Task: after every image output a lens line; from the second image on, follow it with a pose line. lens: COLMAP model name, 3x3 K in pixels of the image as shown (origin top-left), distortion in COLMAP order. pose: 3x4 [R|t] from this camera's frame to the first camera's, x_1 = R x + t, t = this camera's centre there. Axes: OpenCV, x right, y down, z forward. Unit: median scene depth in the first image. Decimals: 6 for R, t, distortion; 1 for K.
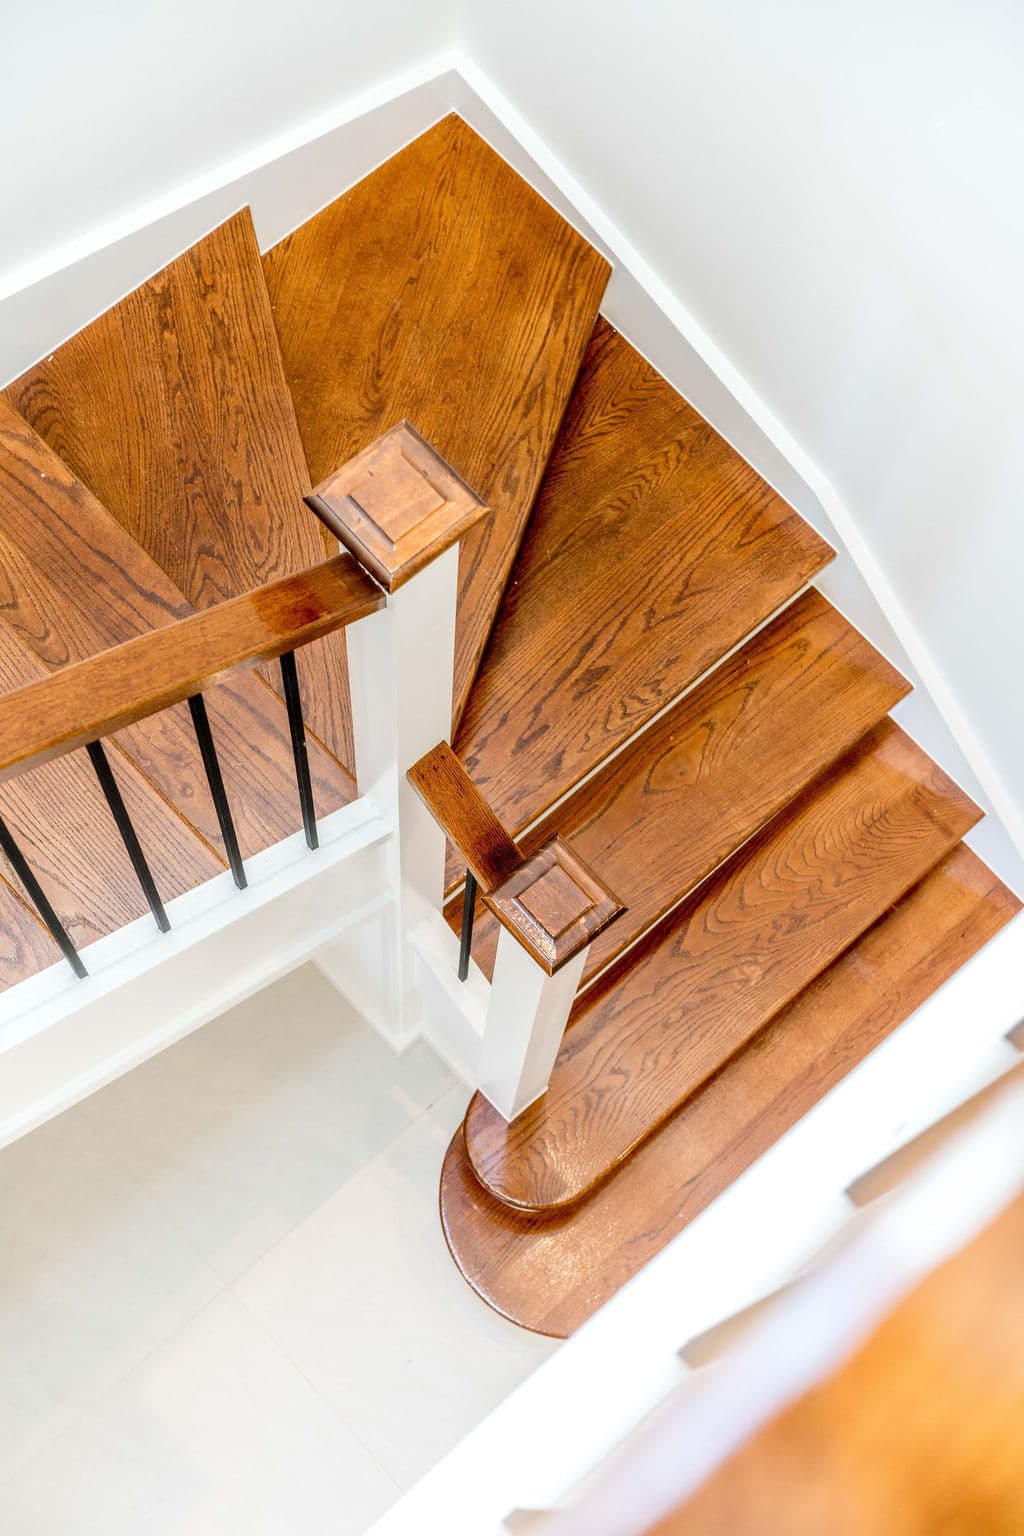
lens RADIAL K [[2393.0, 0, 505.5], [0, 2393.0, 766.2], [0, 0, 1]] dist [0.017381, 0.000000]
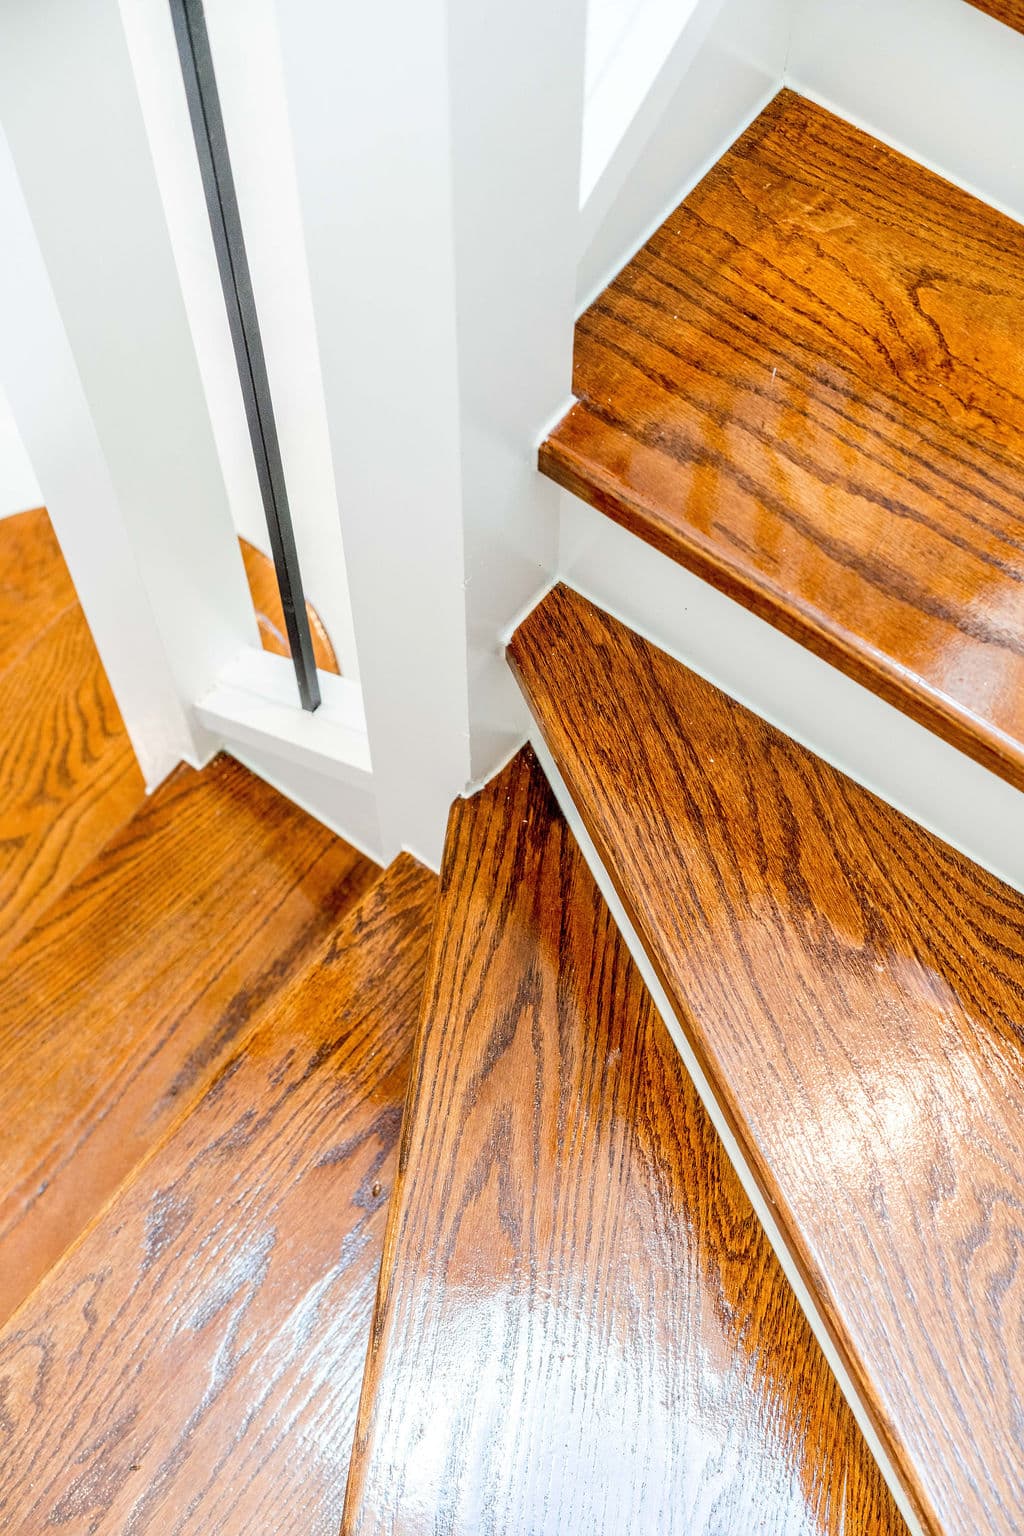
lens RADIAL K [[2393.0, 0, 524.6], [0, 2393.0, 766.7], [0, 0, 1]] dist [0.017381, 0.000000]
pose [[-0.983022, 0.143890, -0.113856, -0.004086], [-0.183148, -0.731751, 0.656504, -0.217128], [0.011150, 0.666211, 0.745680, 0.645128]]
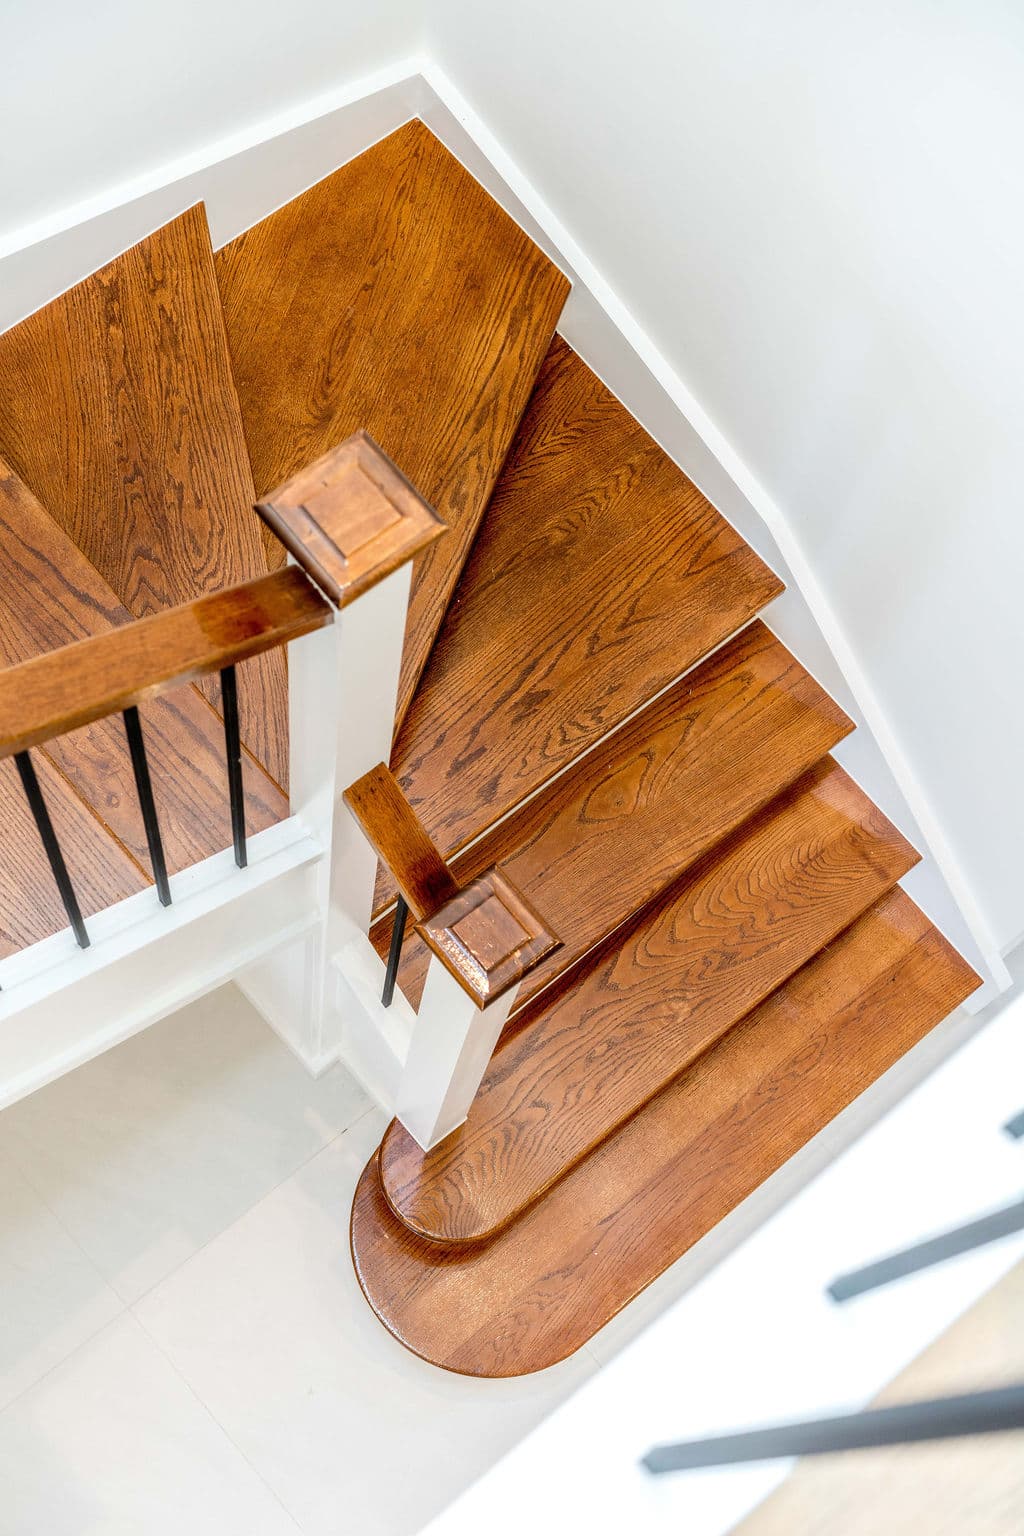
lens RADIAL K [[2393.0, 0, 517.8], [0, 2393.0, 760.9], [0, 0, 1]] dist [0.017381, 0.000000]
pose [[0.998181, 0.046072, 0.038897, -0.006638], [-0.045758, 0.998913, -0.008913, -0.003793], [-0.039266, 0.007116, 0.999203, 0.022335]]
